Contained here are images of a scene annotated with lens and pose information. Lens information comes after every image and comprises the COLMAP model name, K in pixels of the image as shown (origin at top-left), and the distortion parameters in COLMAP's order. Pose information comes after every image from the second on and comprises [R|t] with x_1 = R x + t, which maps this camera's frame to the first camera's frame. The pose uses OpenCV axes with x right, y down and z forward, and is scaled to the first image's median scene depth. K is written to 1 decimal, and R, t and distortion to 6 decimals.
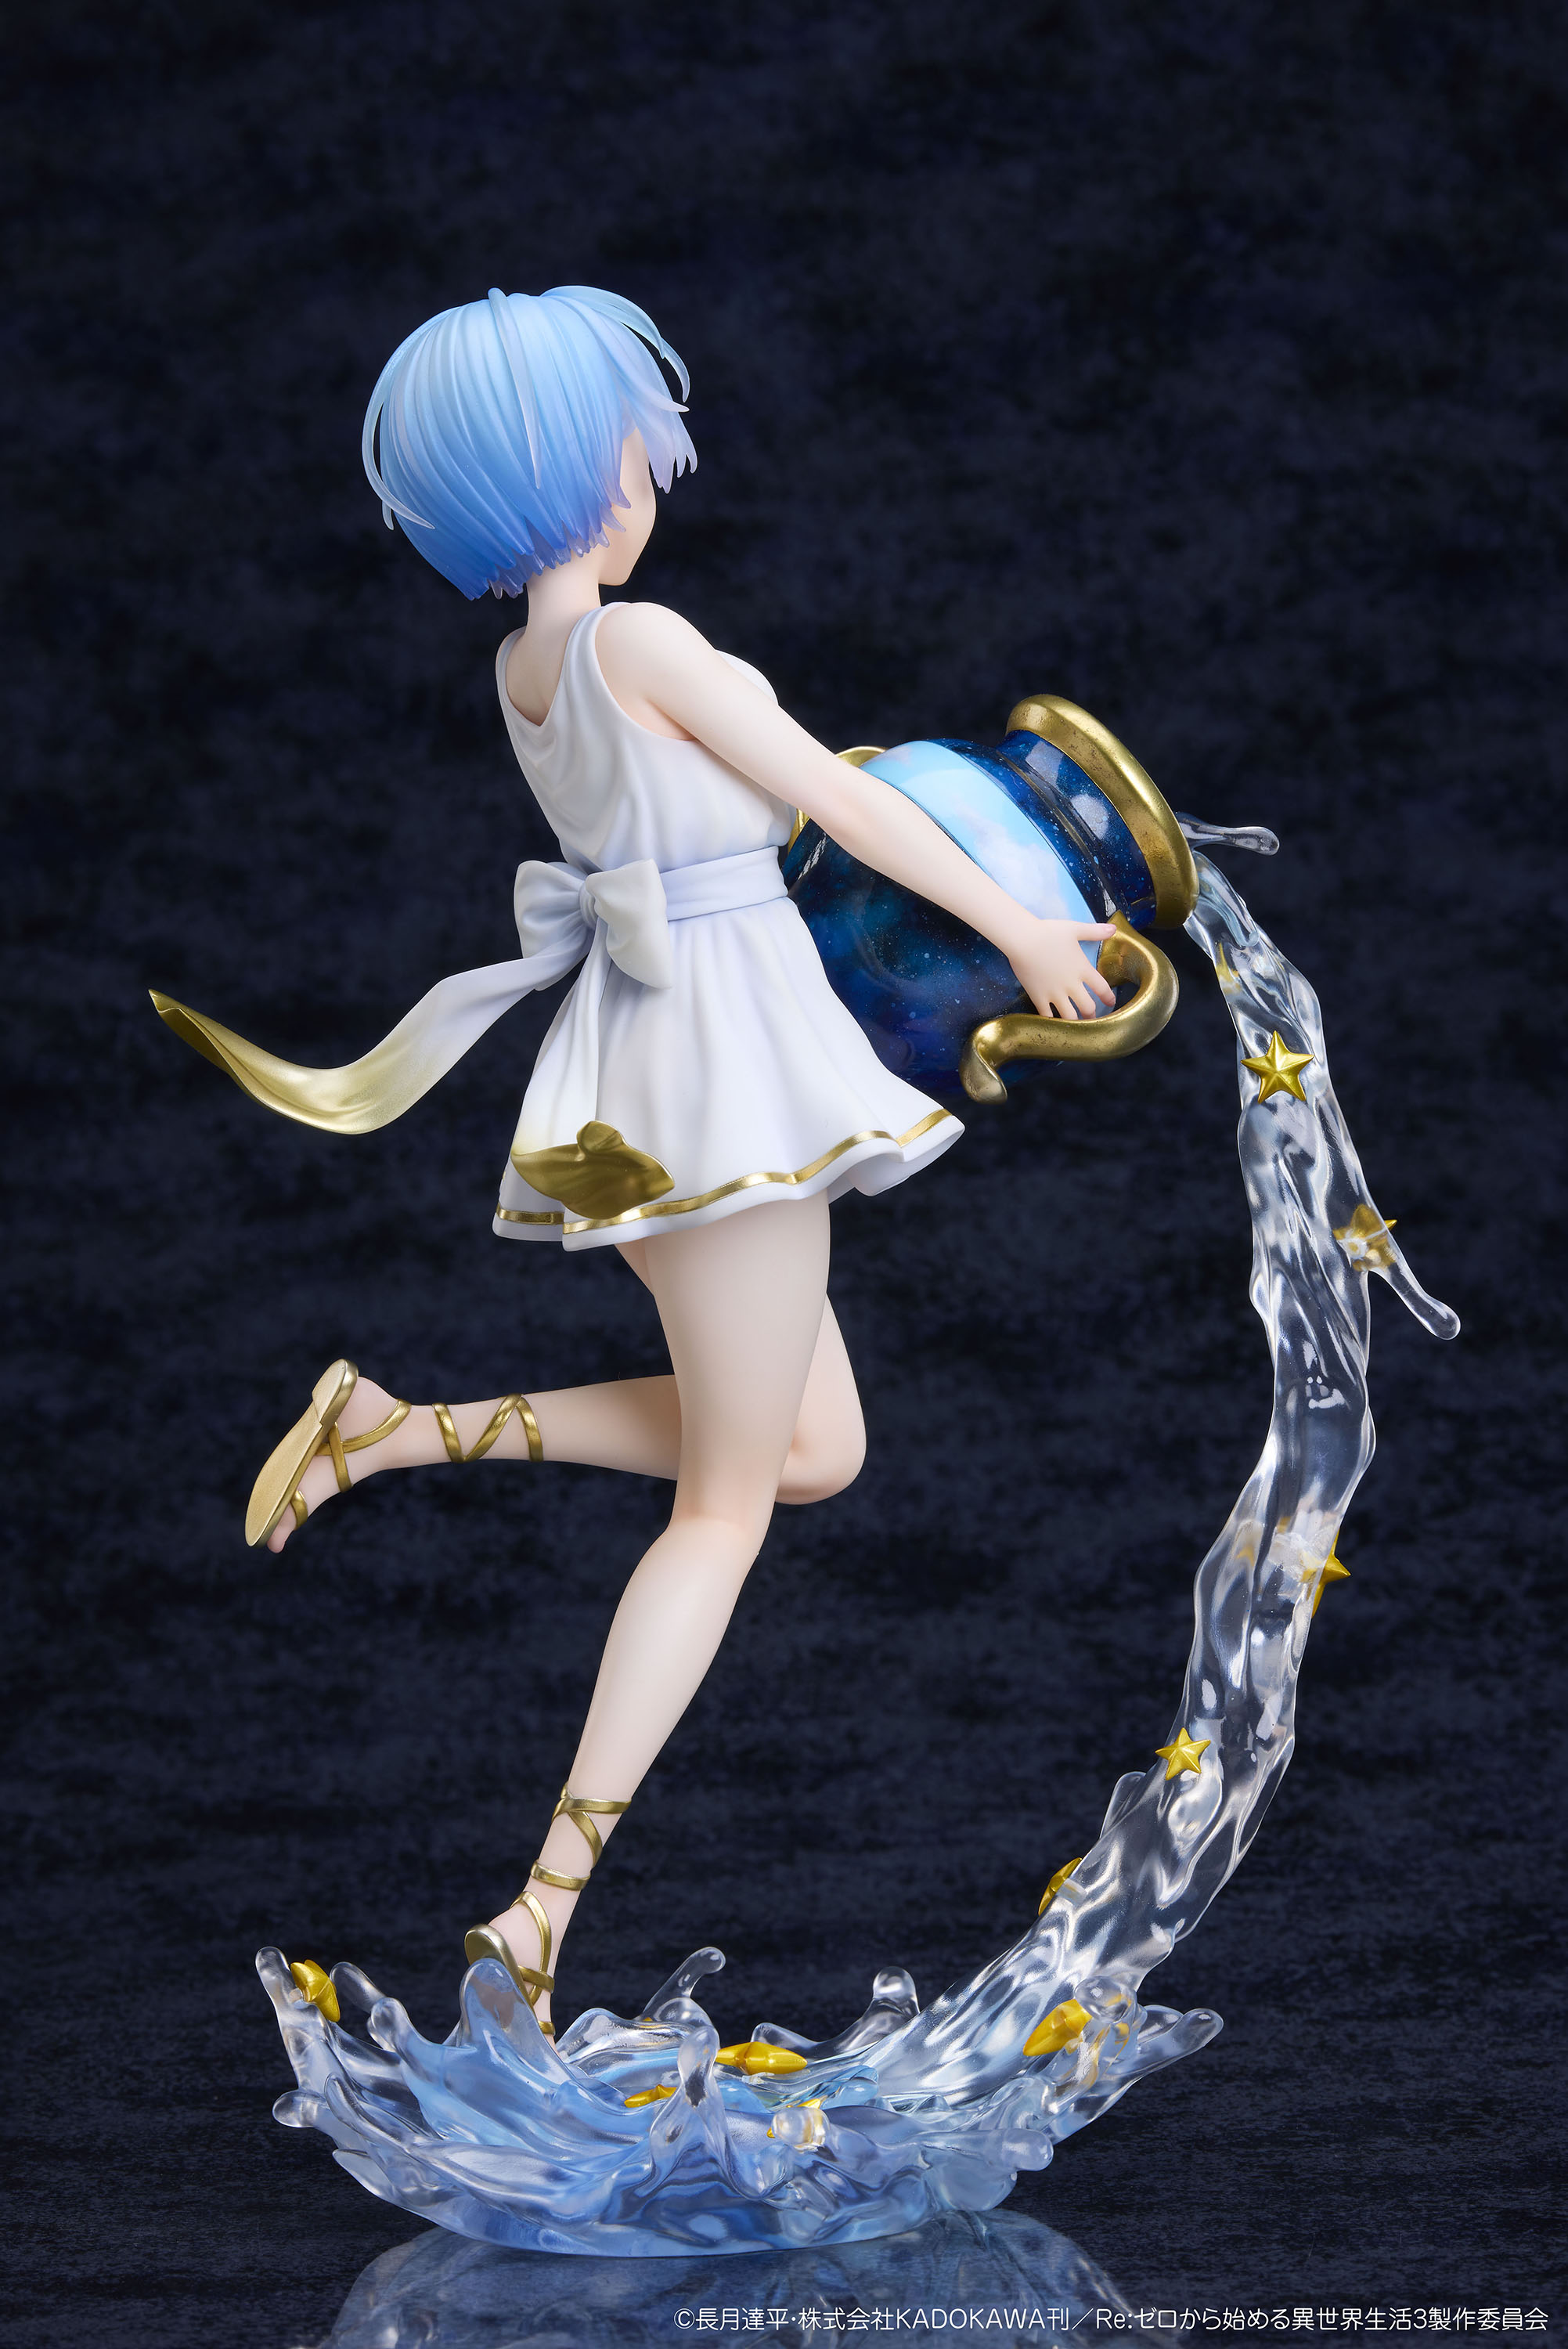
lens RADIAL K [[5747.9, 0, 784.0], [0, 5747.9, 1174.5], [0, 0, 1]] dist [-0.040429, -0.922771]
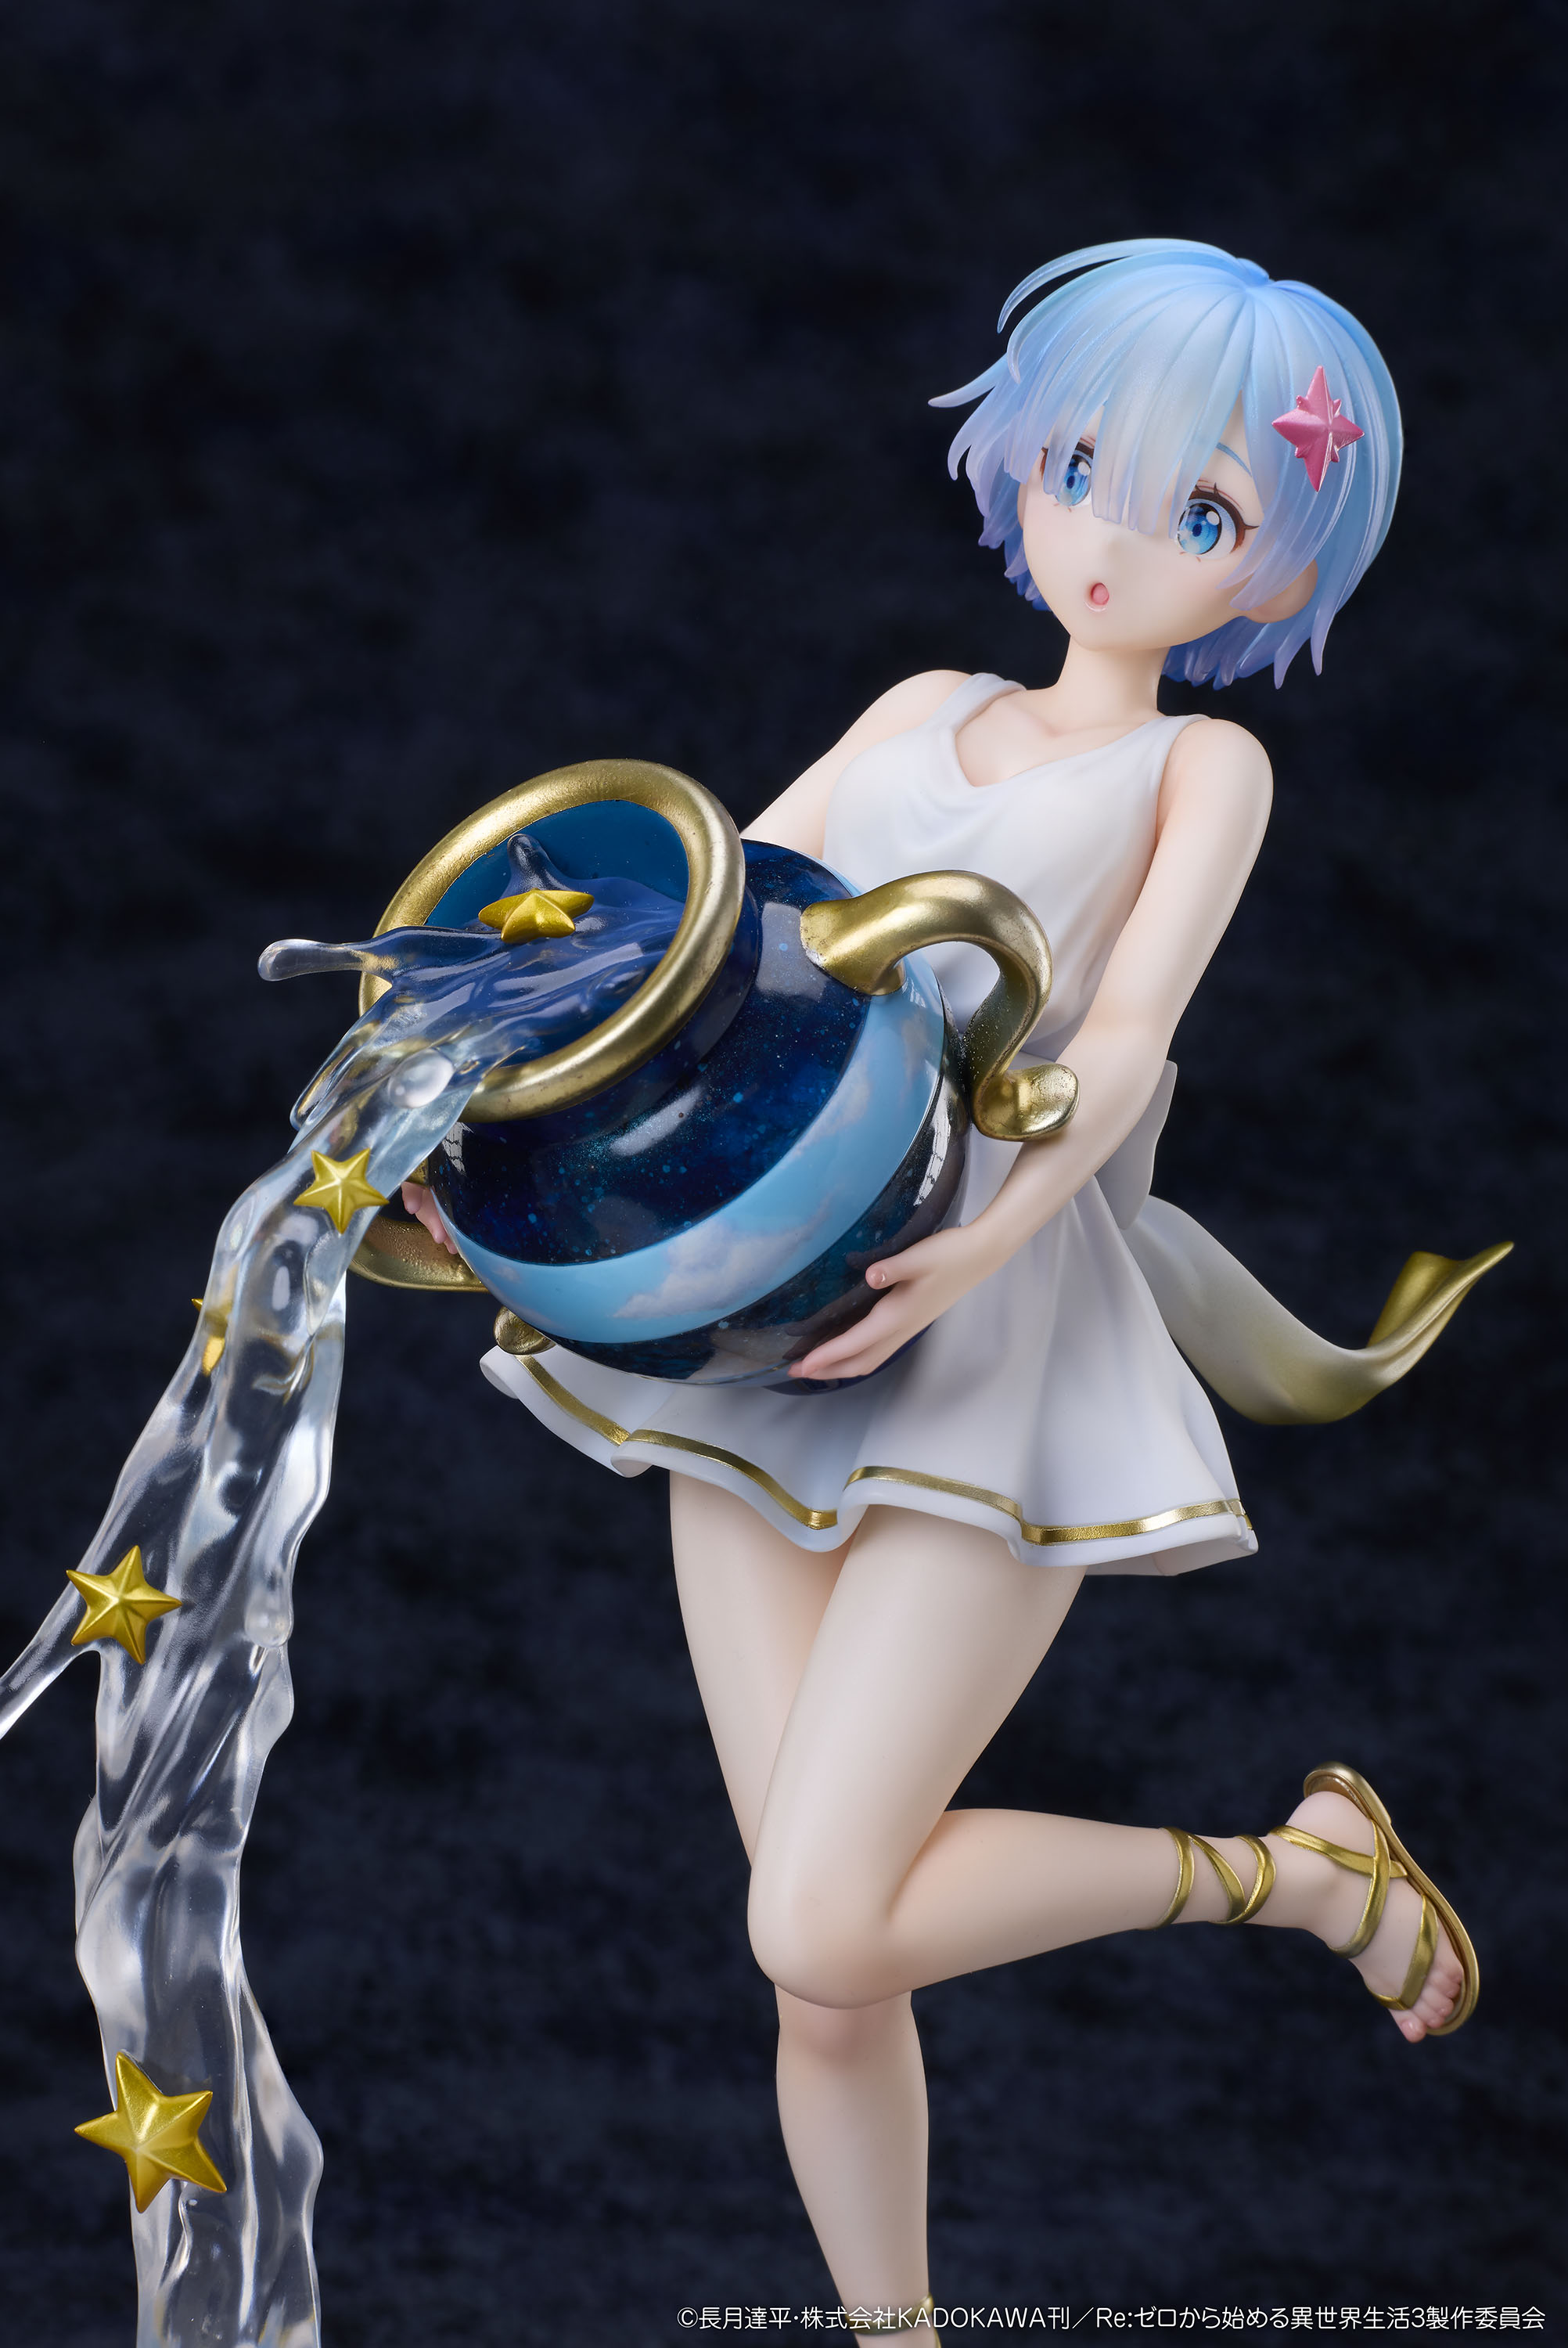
lens RADIAL K [[6537.2, 0, 784.0], [0, 6537.2, 1174.0], [0, 0, 1]] dist [-0.186698, -1.280164]
pose [[0.988338, 0.147620, 0.037368, -0.056168], [-0.149487, 0.987321, 0.053391, -0.055655], [-0.029013, -0.058354, 0.997874, 0.167401]]
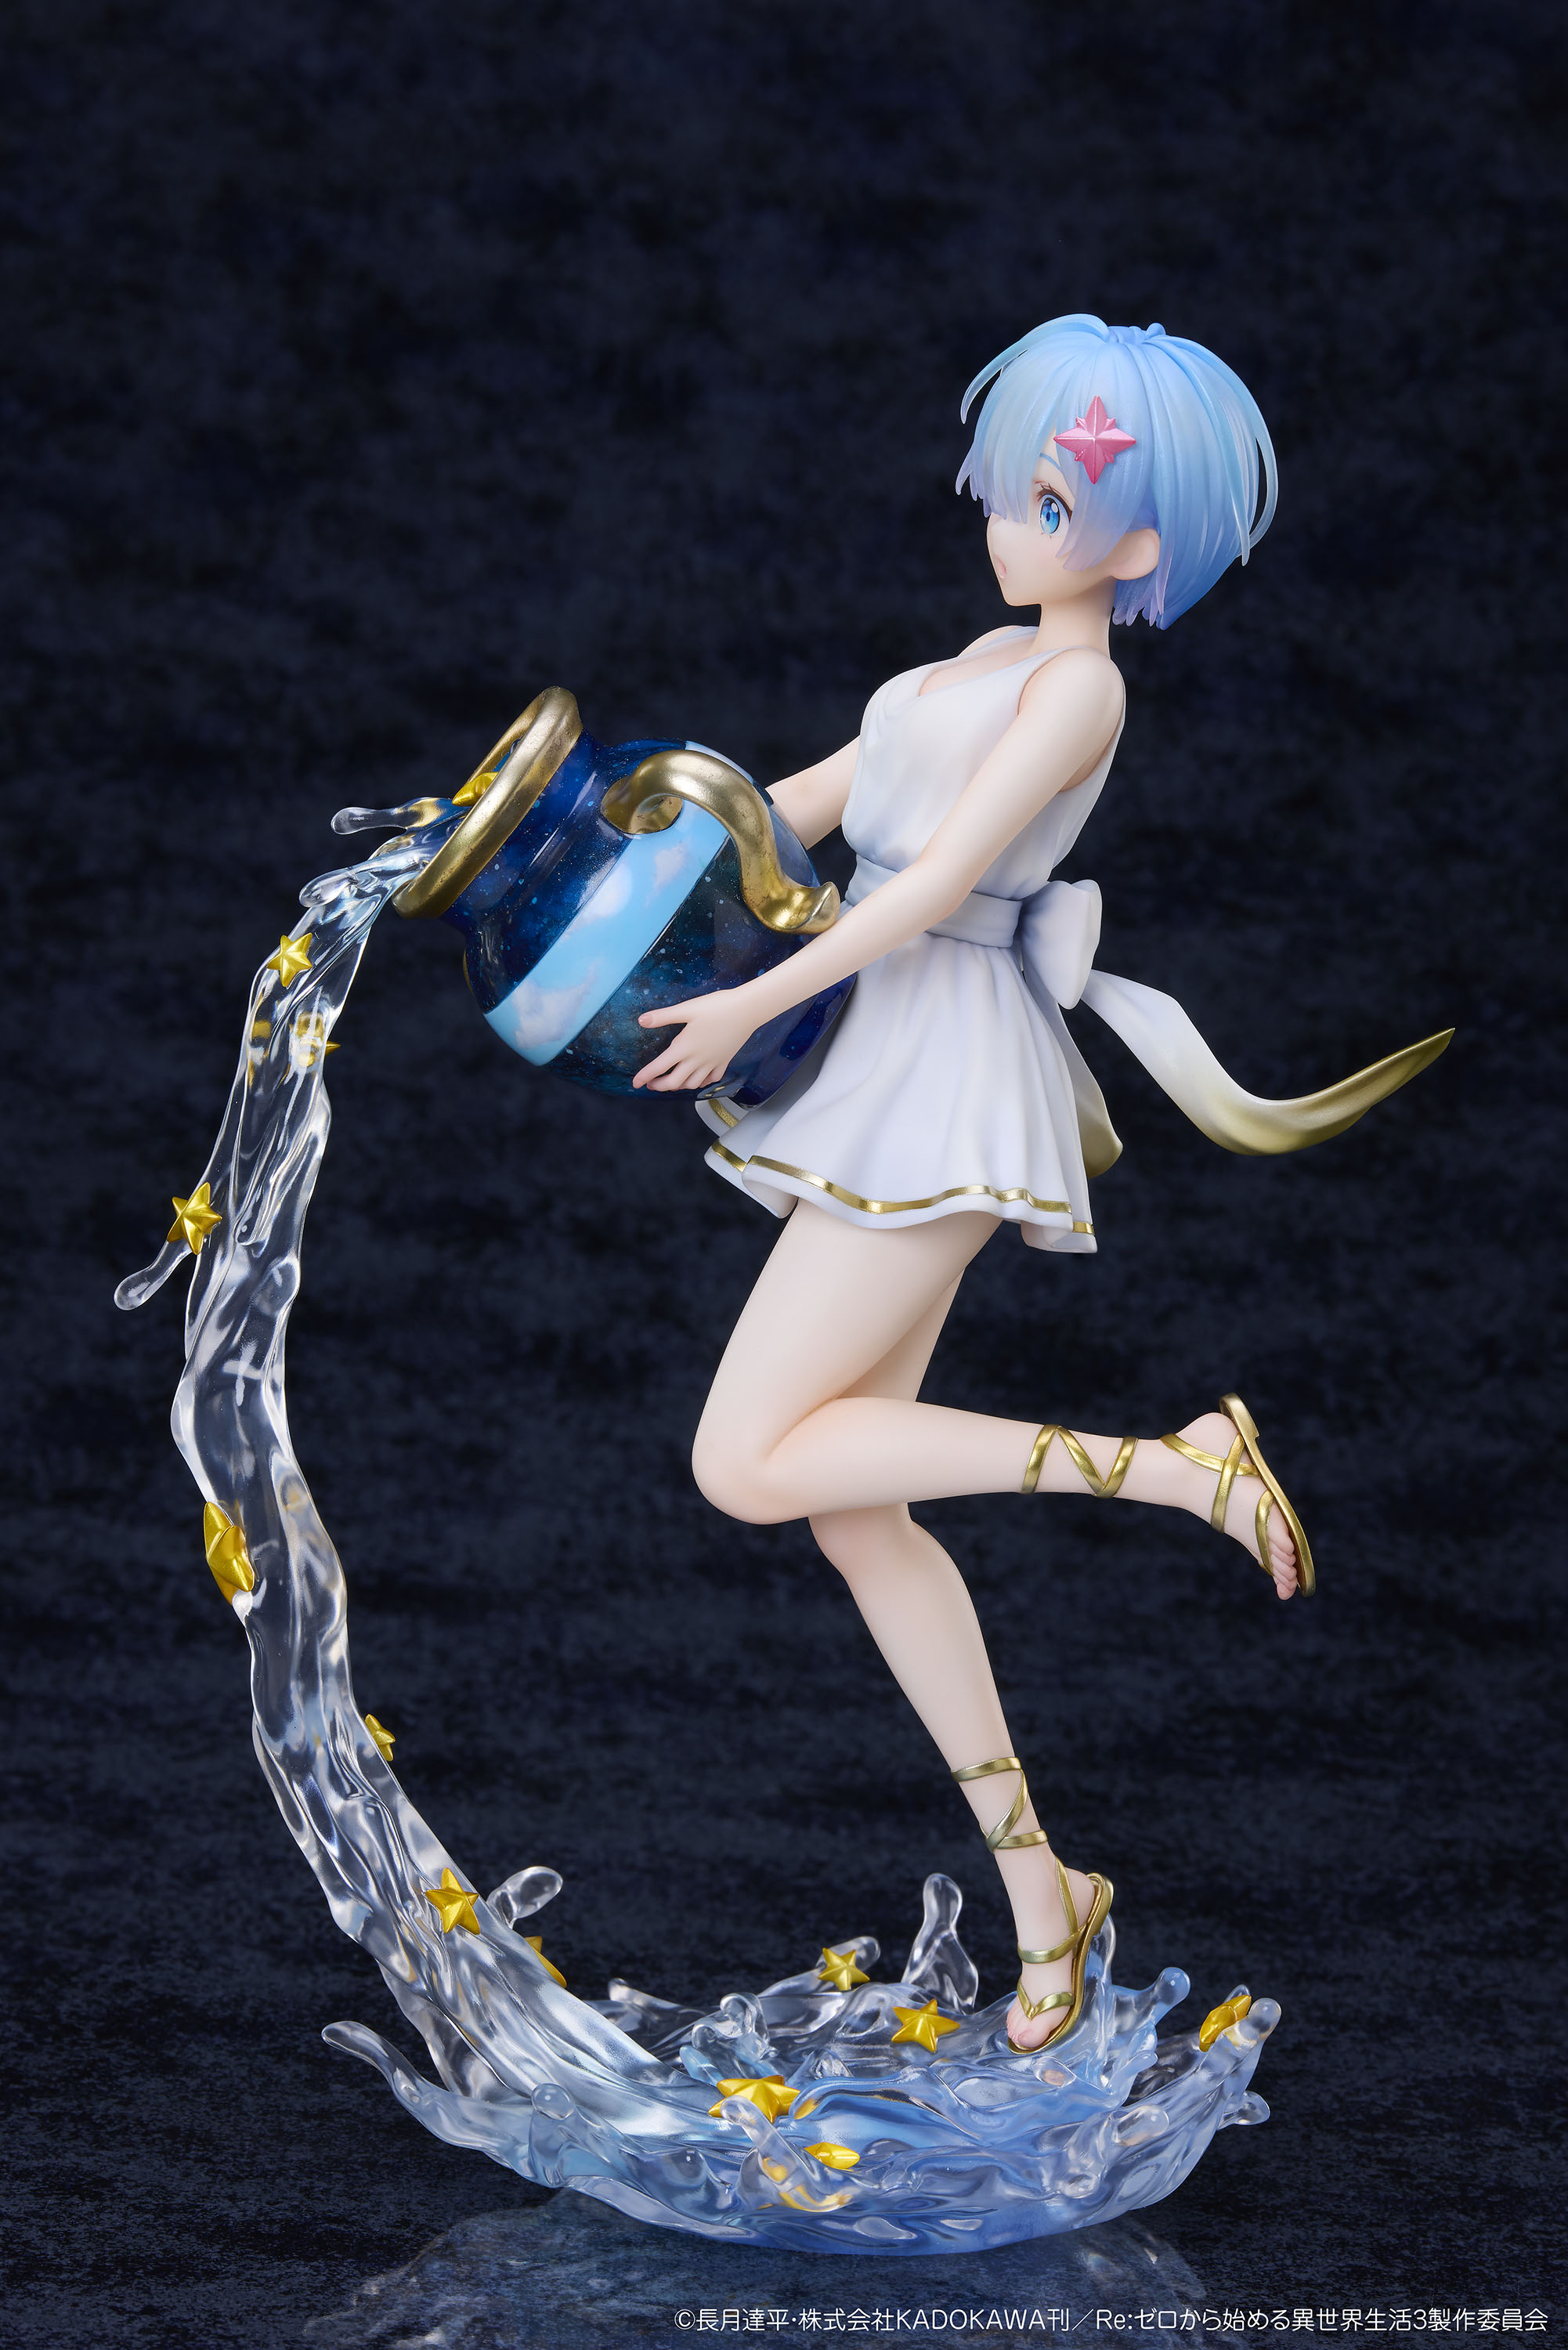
lens RADIAL K [[5750.6, 0, 784.0], [0, 5750.6, 1175.0], [0, 0, 1]] dist [-0.040429, -0.922771]
pose [[0.995997, 0.089369, 0.001692, -0.030829], [-0.088981, 0.989516, 0.113759, -0.082992], [0.008492, -0.113454, 0.993507, -0.001547]]
